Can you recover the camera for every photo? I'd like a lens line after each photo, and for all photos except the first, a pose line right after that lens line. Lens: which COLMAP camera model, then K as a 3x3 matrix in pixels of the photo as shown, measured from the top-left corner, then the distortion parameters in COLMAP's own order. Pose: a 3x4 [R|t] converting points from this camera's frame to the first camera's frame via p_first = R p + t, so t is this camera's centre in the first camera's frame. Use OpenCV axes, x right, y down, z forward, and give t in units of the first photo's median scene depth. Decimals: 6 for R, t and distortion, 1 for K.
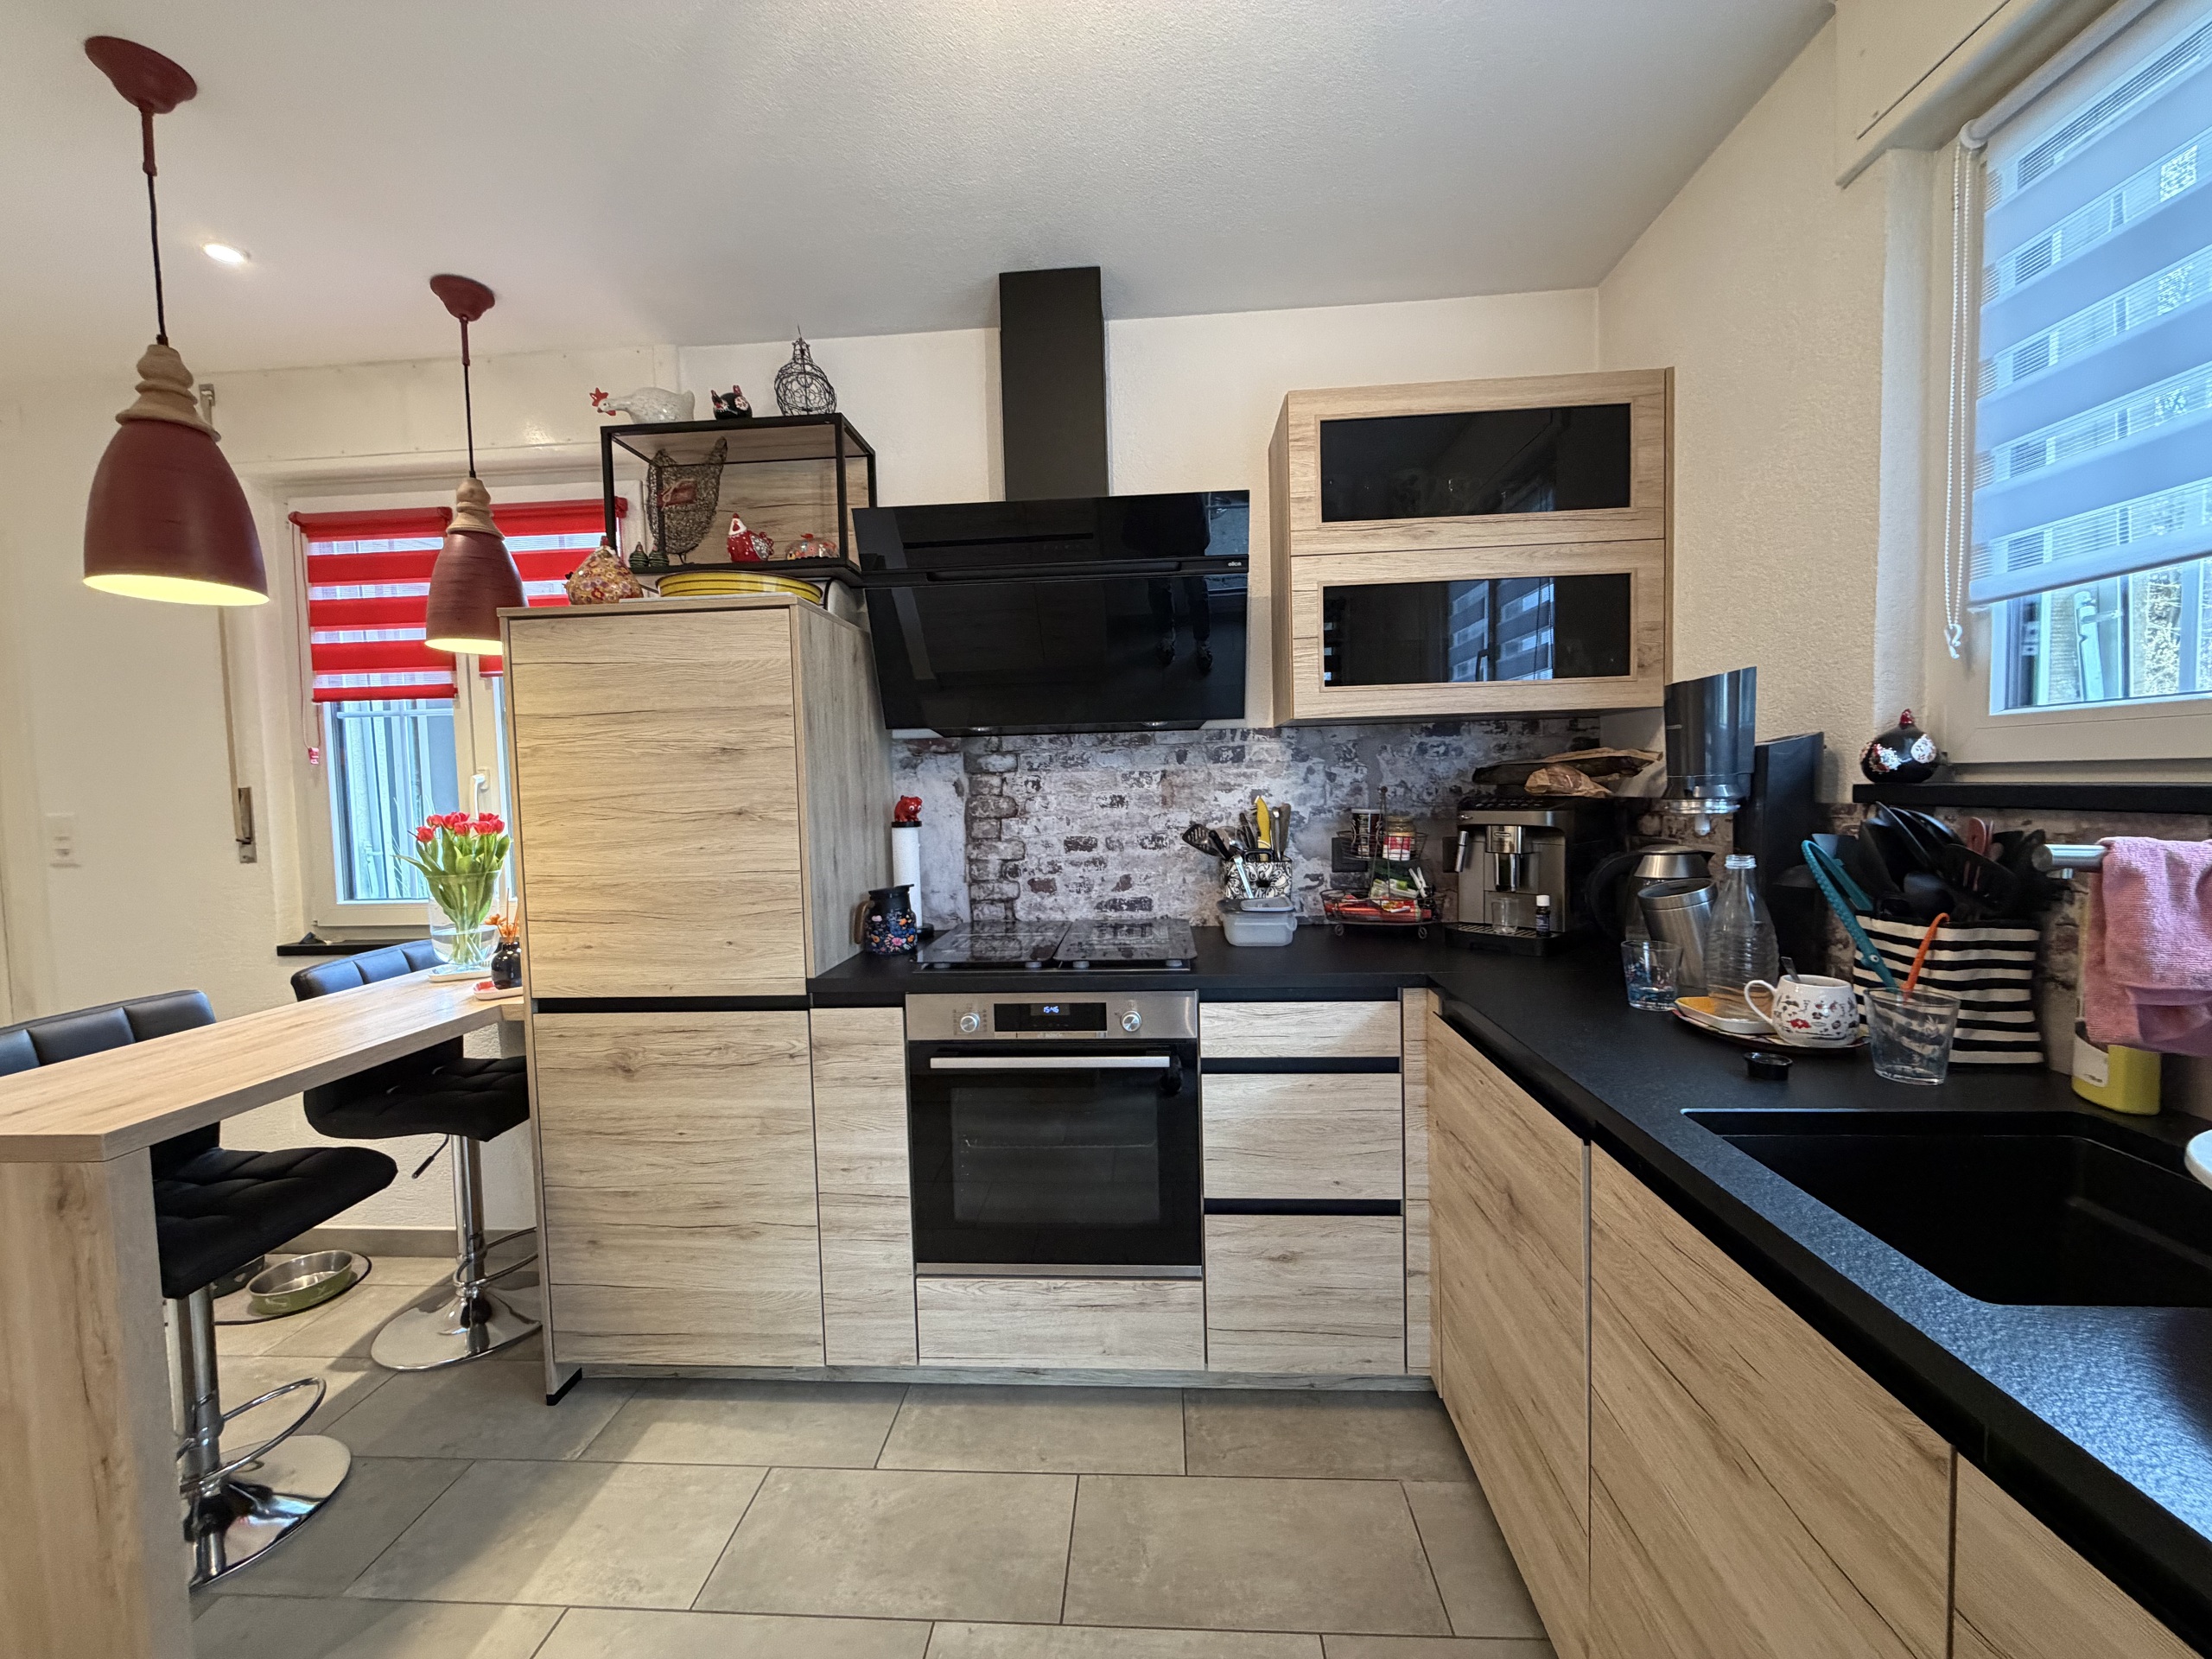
lens RADIAL K [[881.2, 0, 1103.7], [0, 881.2, 828.1], [0, 0, 1]] dist [-0.000563, 0.000094]
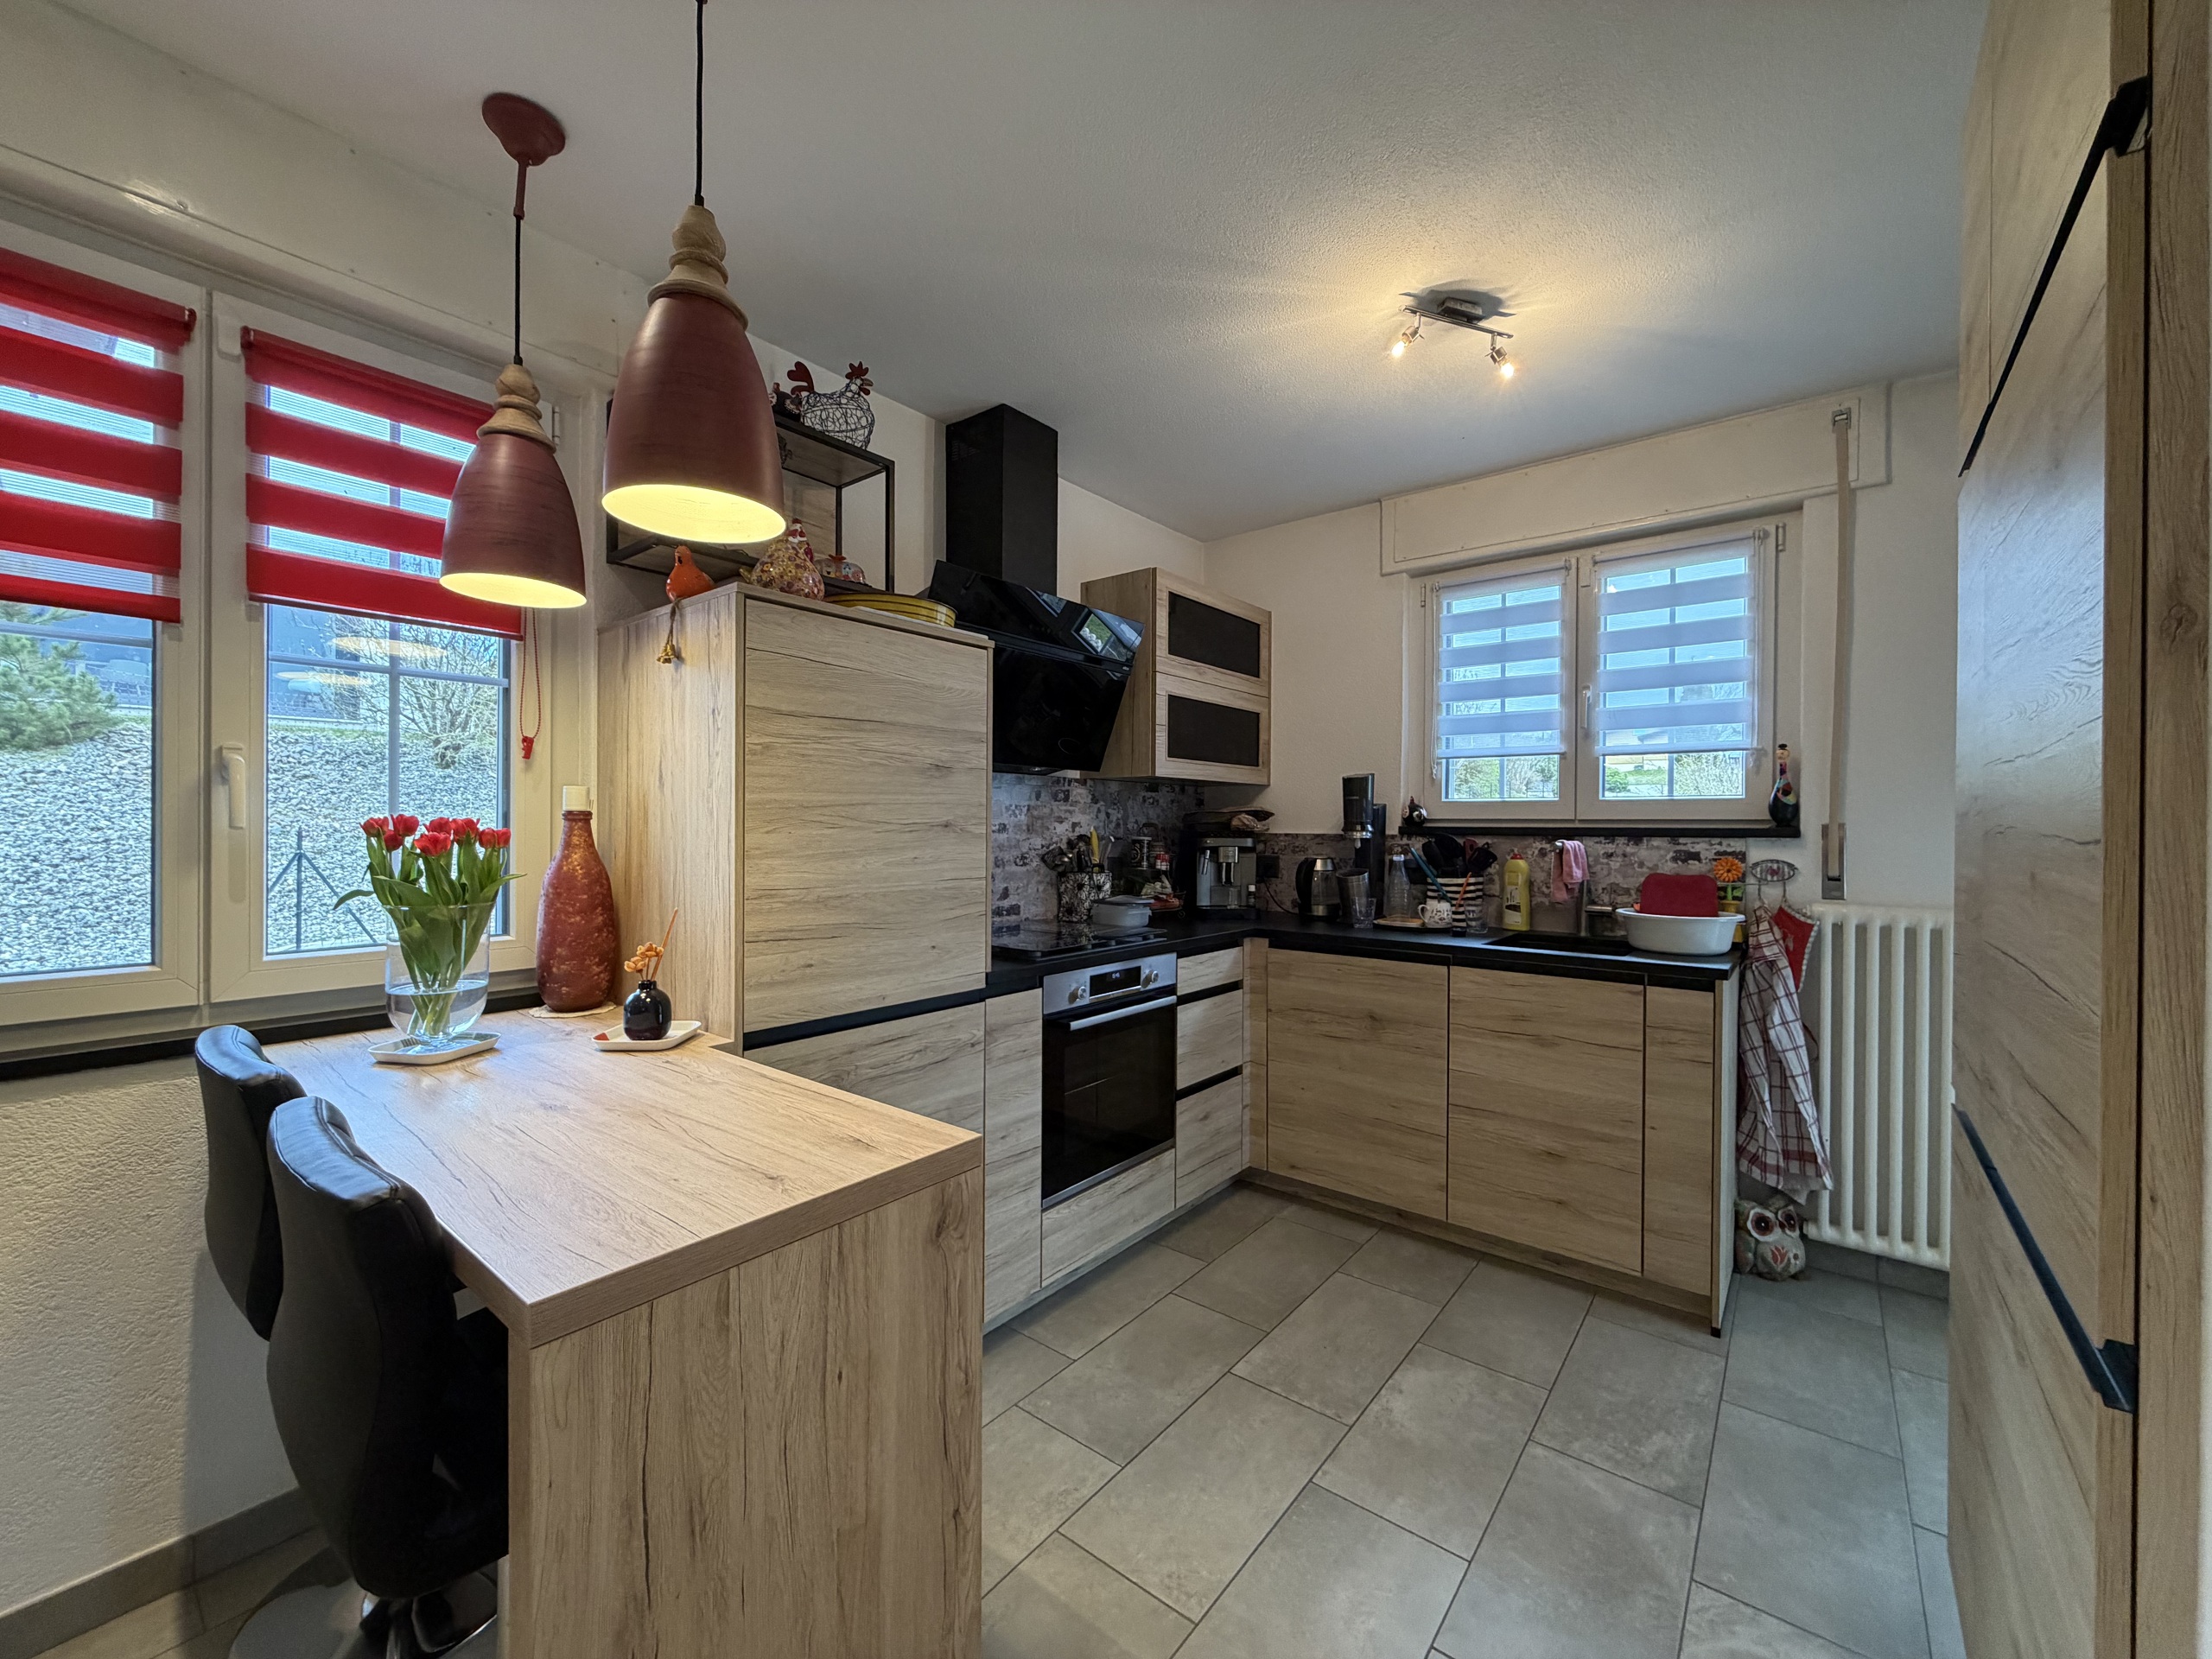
lens RADIAL K [[879.8, 0, 1106.0], [0, 879.8, 829.5], [0, 0, 1]] dist [0.002184, 0.000192]
pose [[0.575099, 0.027246, 0.817630, -1.157825], [0.019465, 0.998707, -0.046972, 0.041673], [-0.817852, 0.042929, 0.573825, 0.209880]]
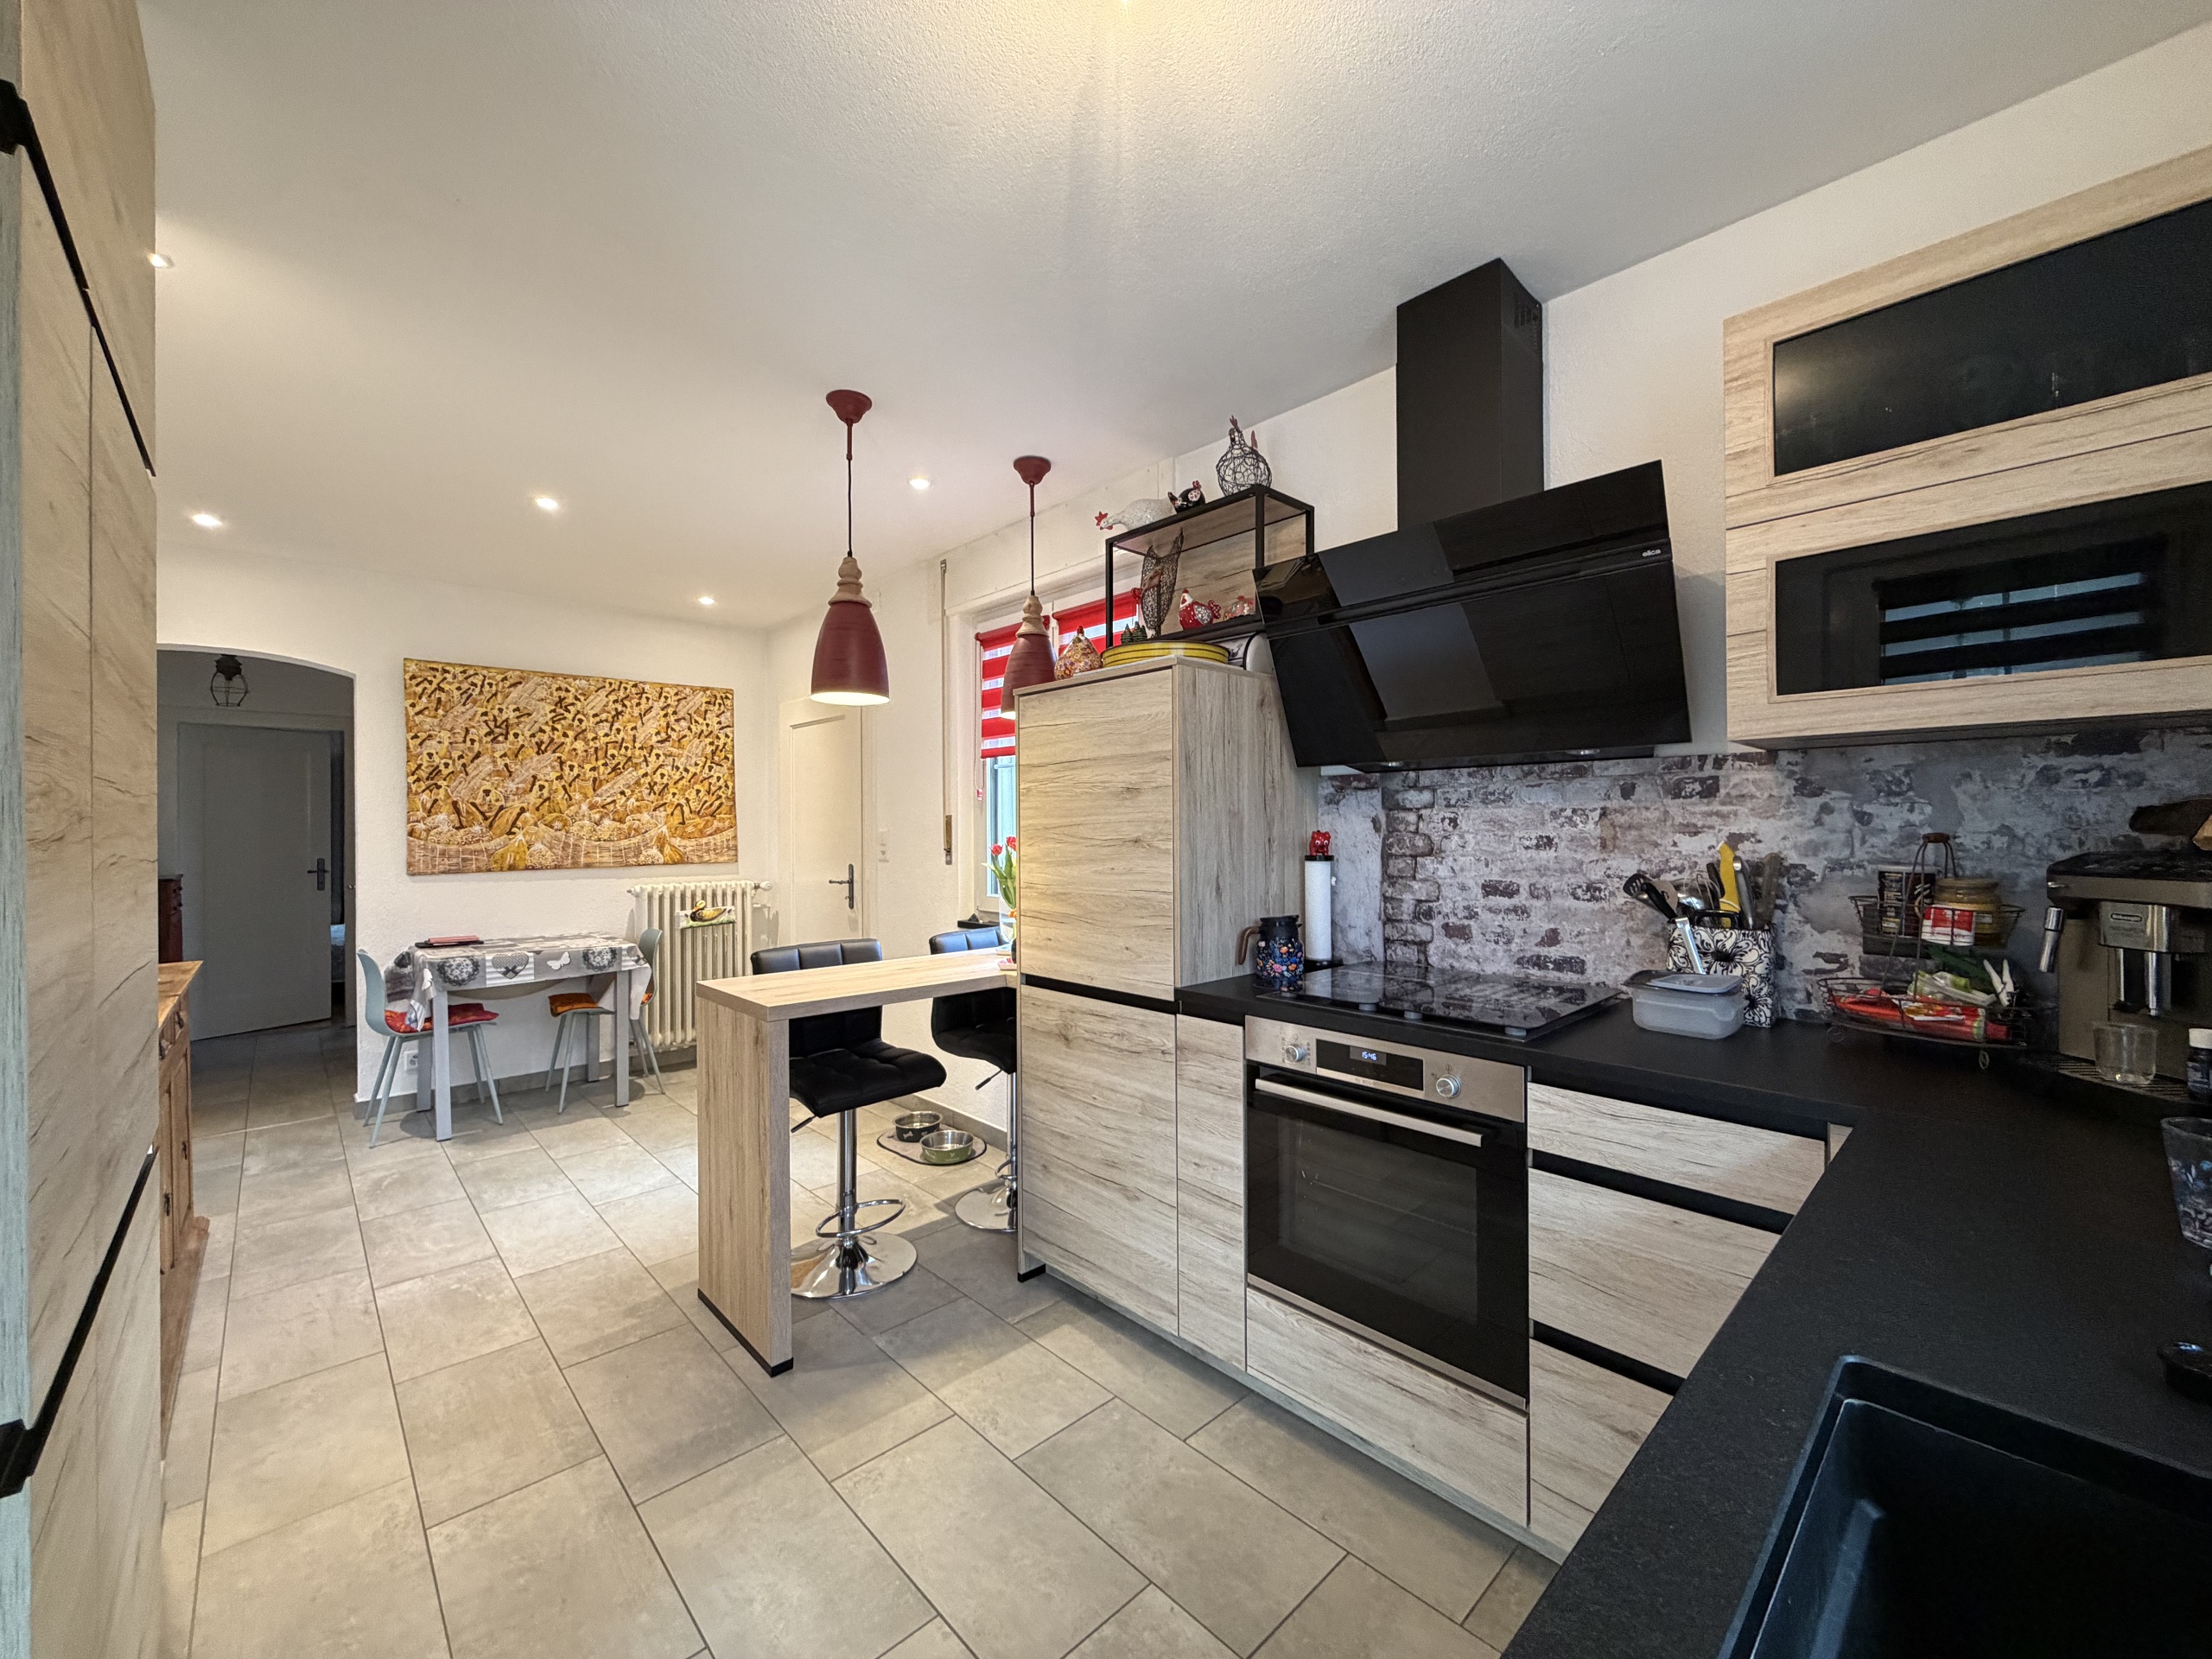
lens RADIAL K [[881.2, 0, 1103.7], [0, 881.2, 828.1], [0, 0, 1]] dist [-0.000563, 0.000094]
pose [[0.728022, 0.021577, -0.685215, 0.371049], [-0.047477, 0.998692, -0.018995, -0.009733], [0.683908, 0.046361, 0.728093, 0.088592]]
